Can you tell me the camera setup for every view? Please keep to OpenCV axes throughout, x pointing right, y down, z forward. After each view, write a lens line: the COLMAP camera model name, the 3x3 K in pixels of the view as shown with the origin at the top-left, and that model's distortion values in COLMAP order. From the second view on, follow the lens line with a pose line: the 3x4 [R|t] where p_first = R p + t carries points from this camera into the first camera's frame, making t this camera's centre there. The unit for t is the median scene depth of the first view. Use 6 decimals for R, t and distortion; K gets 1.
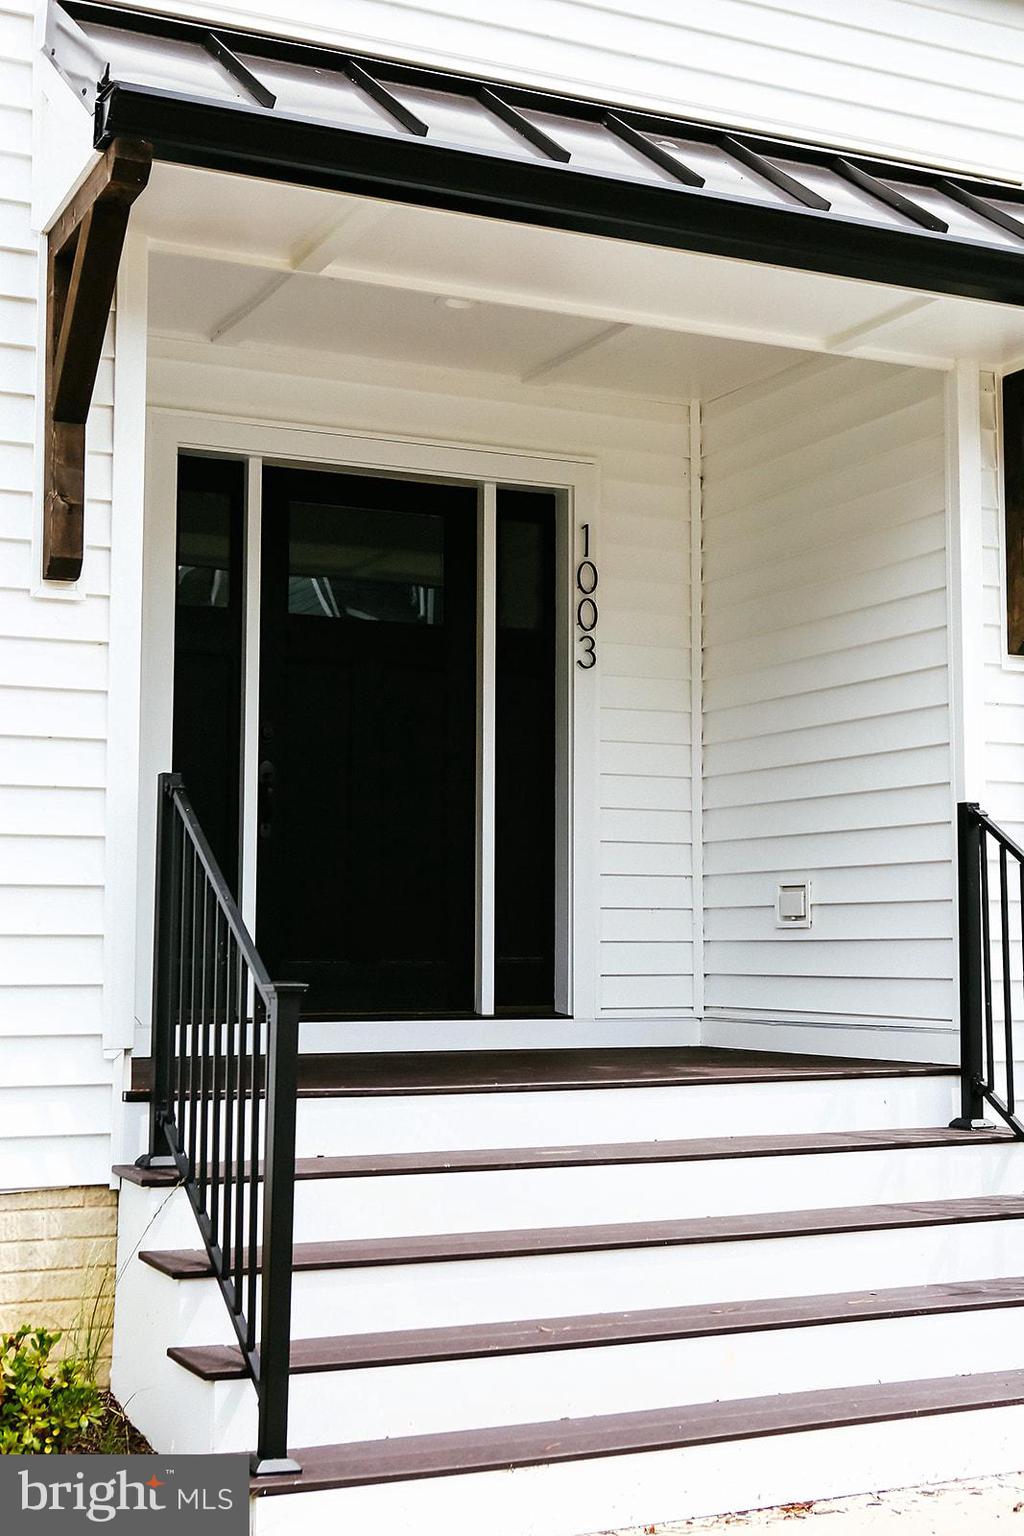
lens RADIAL K [[2061.4, 0, 523.6], [0, 2061.4, 752.9], [0, 0, 1]] dist [-0.001583, 0.000000]
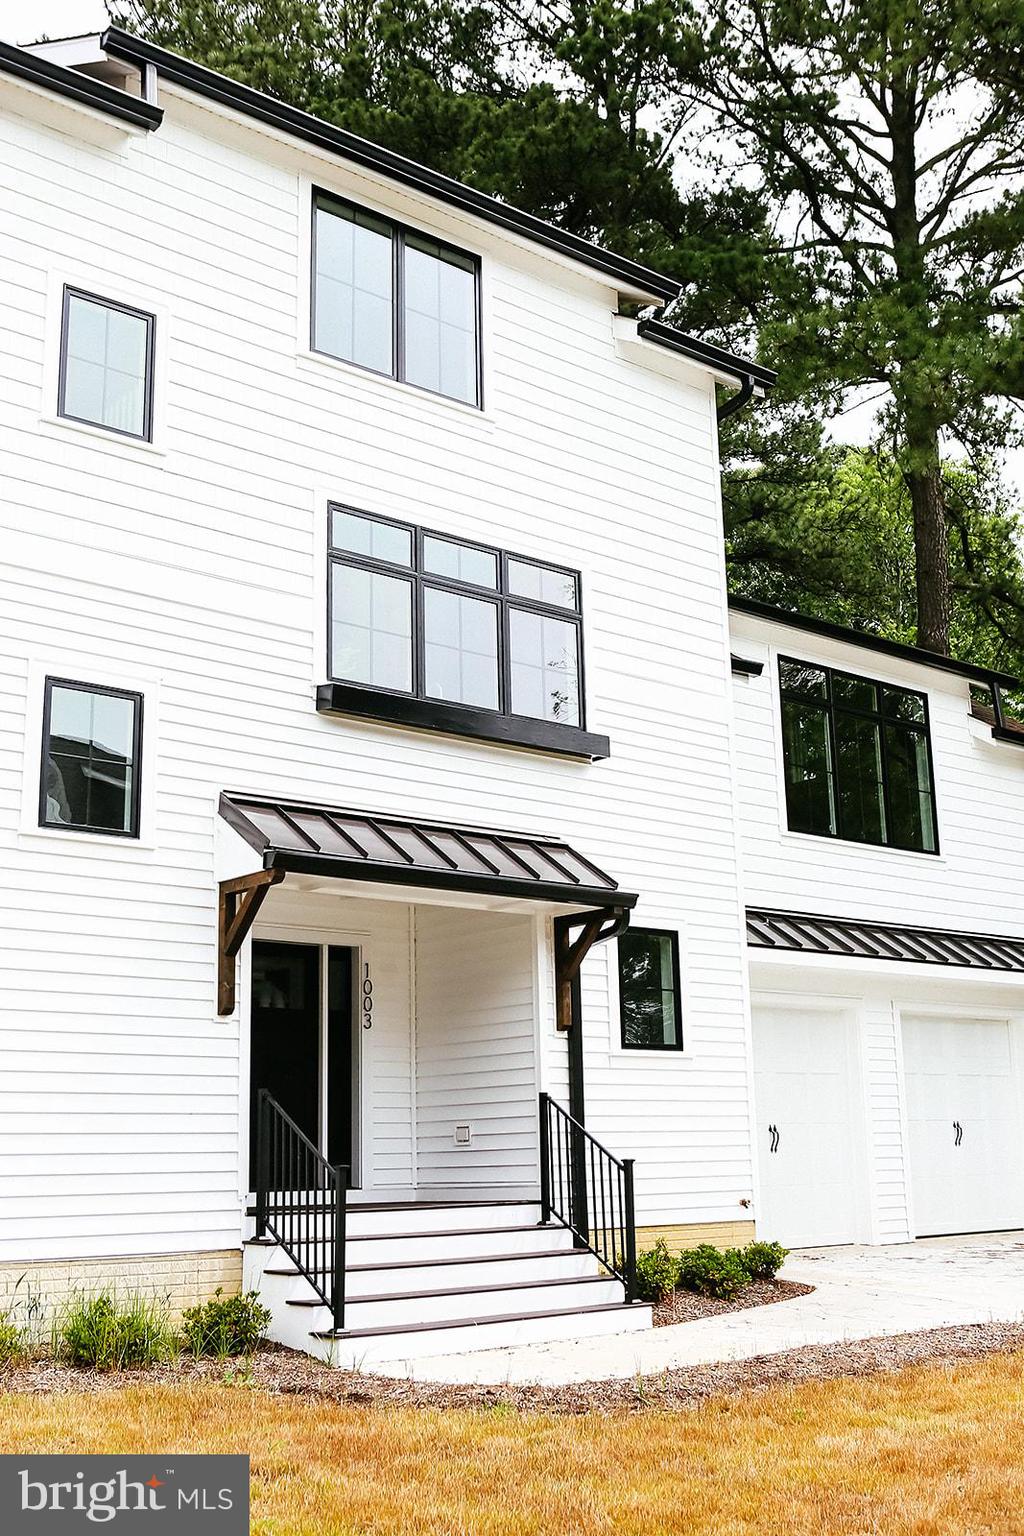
lens RADIAL K [[1597.2, 0, 520.5], [0, 1597.2, 770.9], [0, 0, 1]] dist [0.010256, 0.000000]
pose [[0.966602, 0.039912, 0.253157, -0.313989], [-0.001242, 0.988517, -0.151104, -0.067420], [-0.256280, 0.145743, 0.955552, -0.894845]]
